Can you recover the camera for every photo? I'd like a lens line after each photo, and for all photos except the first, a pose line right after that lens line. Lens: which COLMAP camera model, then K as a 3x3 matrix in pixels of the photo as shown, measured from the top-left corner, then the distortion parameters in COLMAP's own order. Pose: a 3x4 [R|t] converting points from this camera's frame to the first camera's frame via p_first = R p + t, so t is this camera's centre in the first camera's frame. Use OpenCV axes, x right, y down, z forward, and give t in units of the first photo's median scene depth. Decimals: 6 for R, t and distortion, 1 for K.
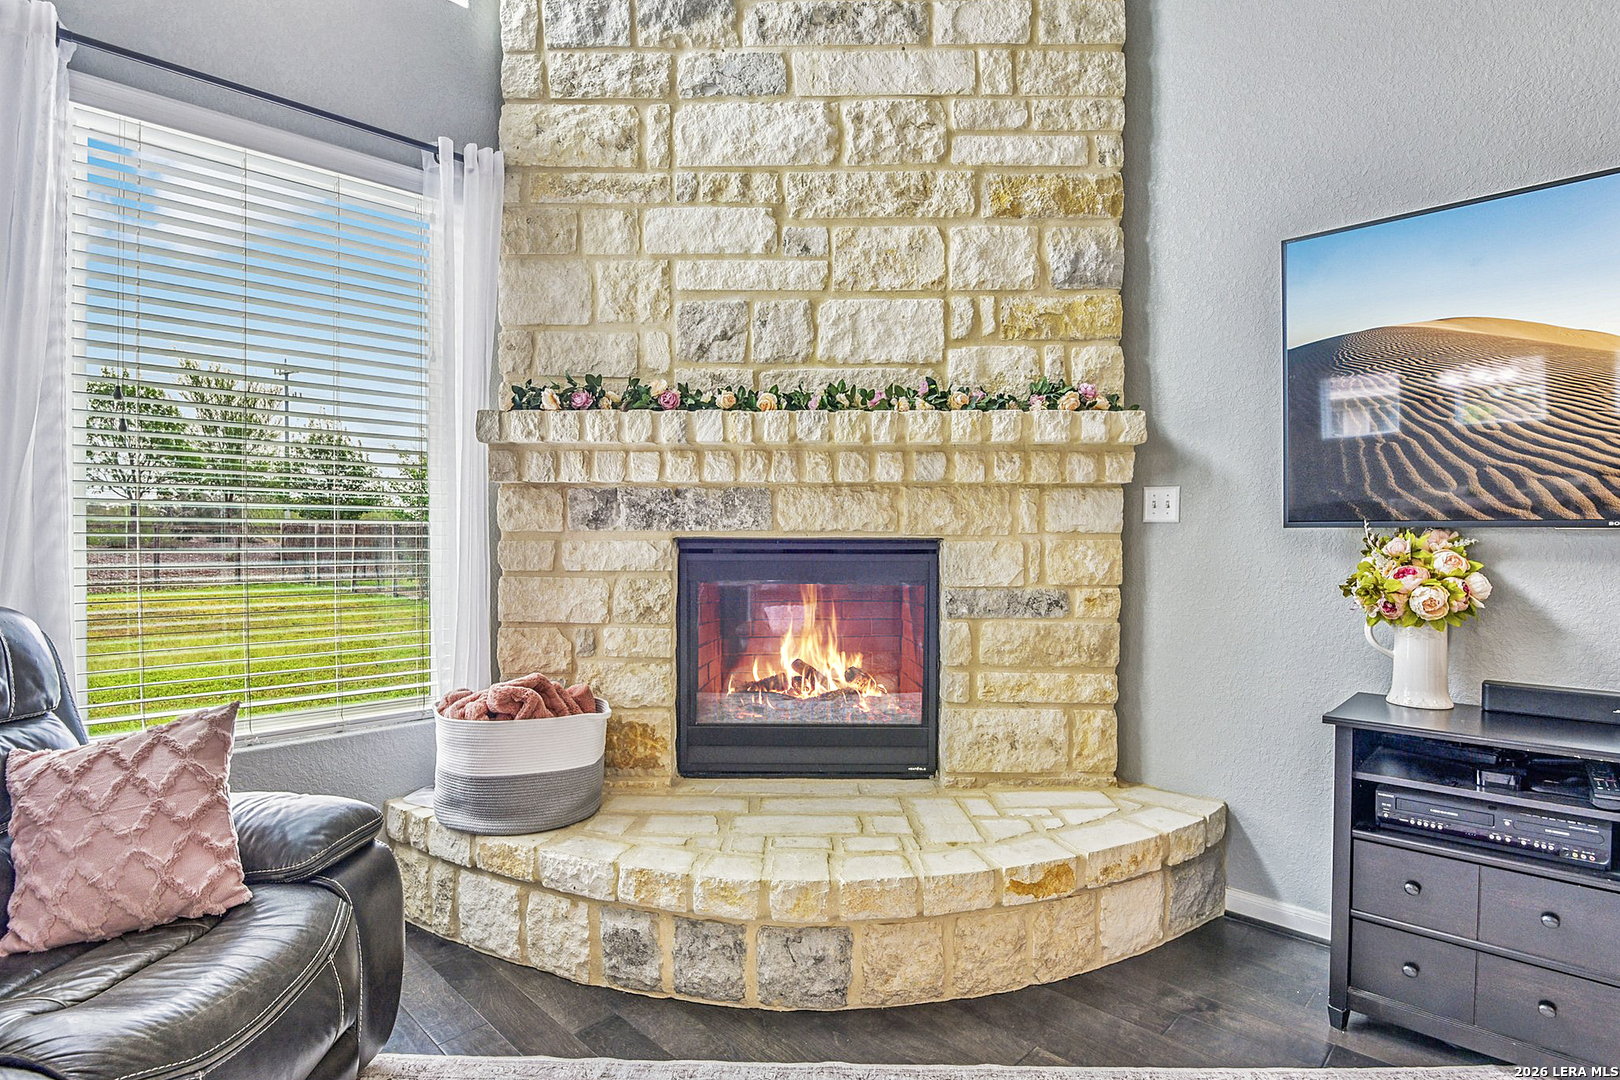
lens RADIAL K [[840.6, 0, 810.4], [0, 840.6, 548.6], [0, 0, 1]] dist [-0.007821, -0.002588]
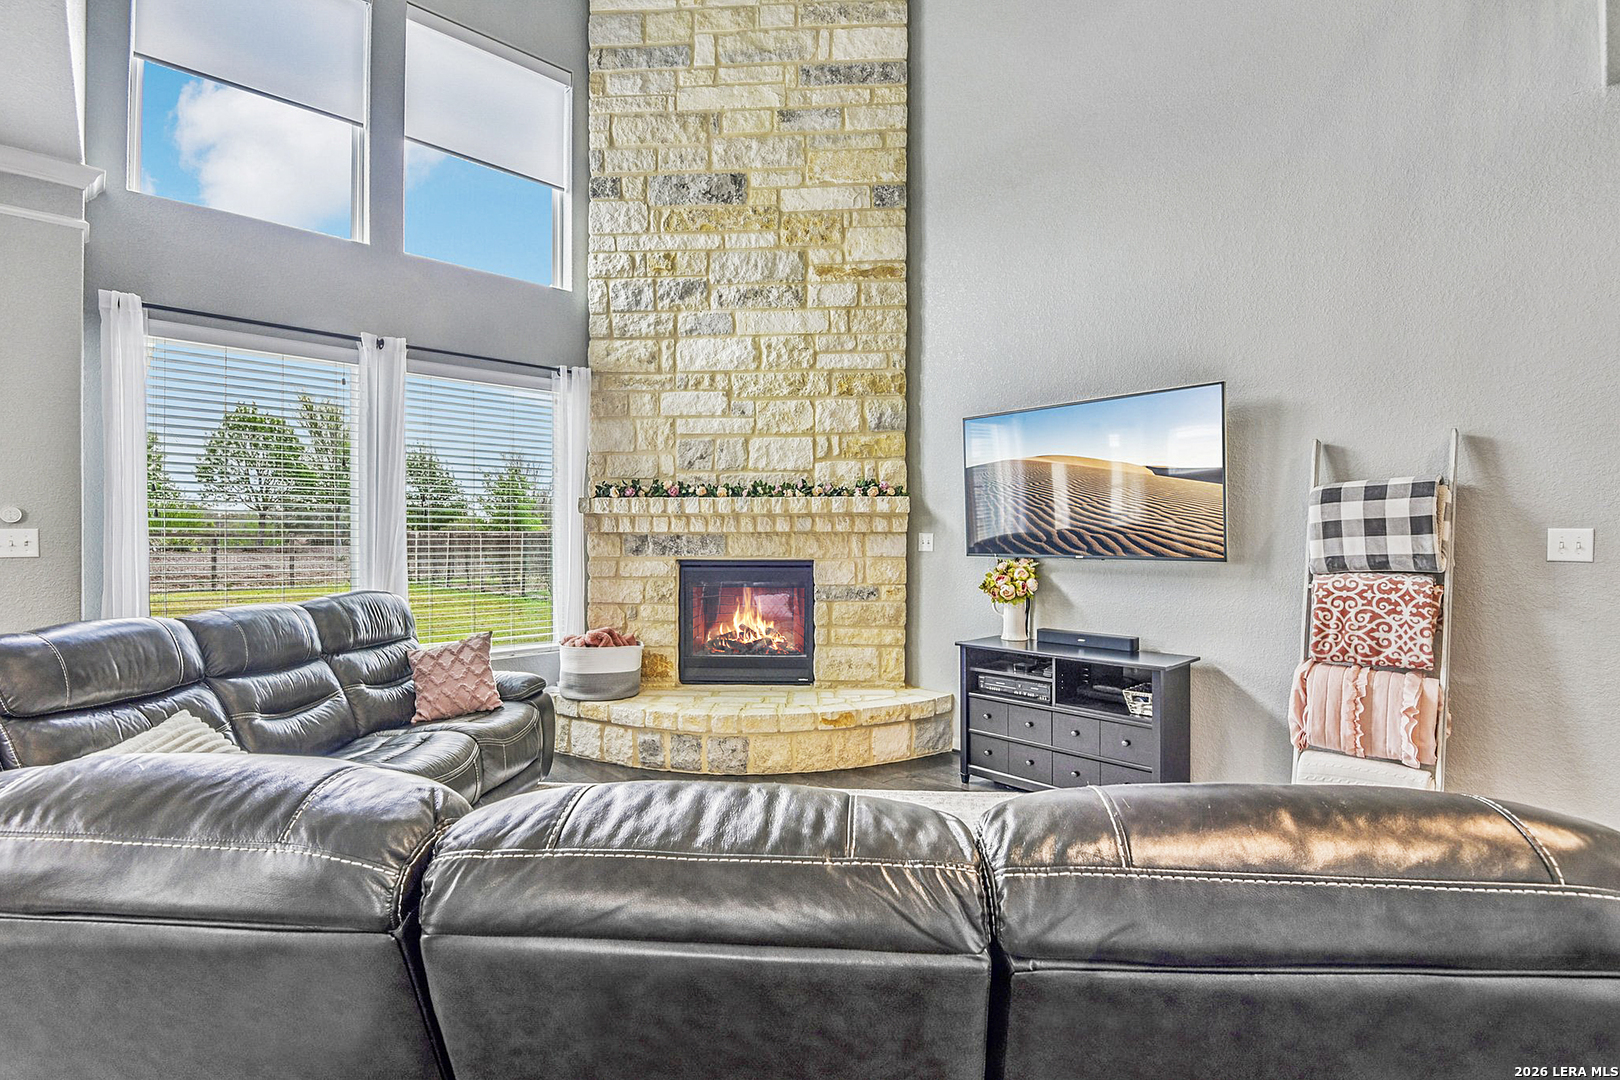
lens RADIAL K [[761.7, 0, 811.1], [0, 761.7, 543.0], [0, 0, 1]] dist [-0.003845, 0.000181]
pose [[0.999339, -0.002317, -0.036281, 0.221735], [0.002024, 0.999965, -0.008110, -0.037496], [0.036298, 0.008031, 0.999309, -0.784796]]
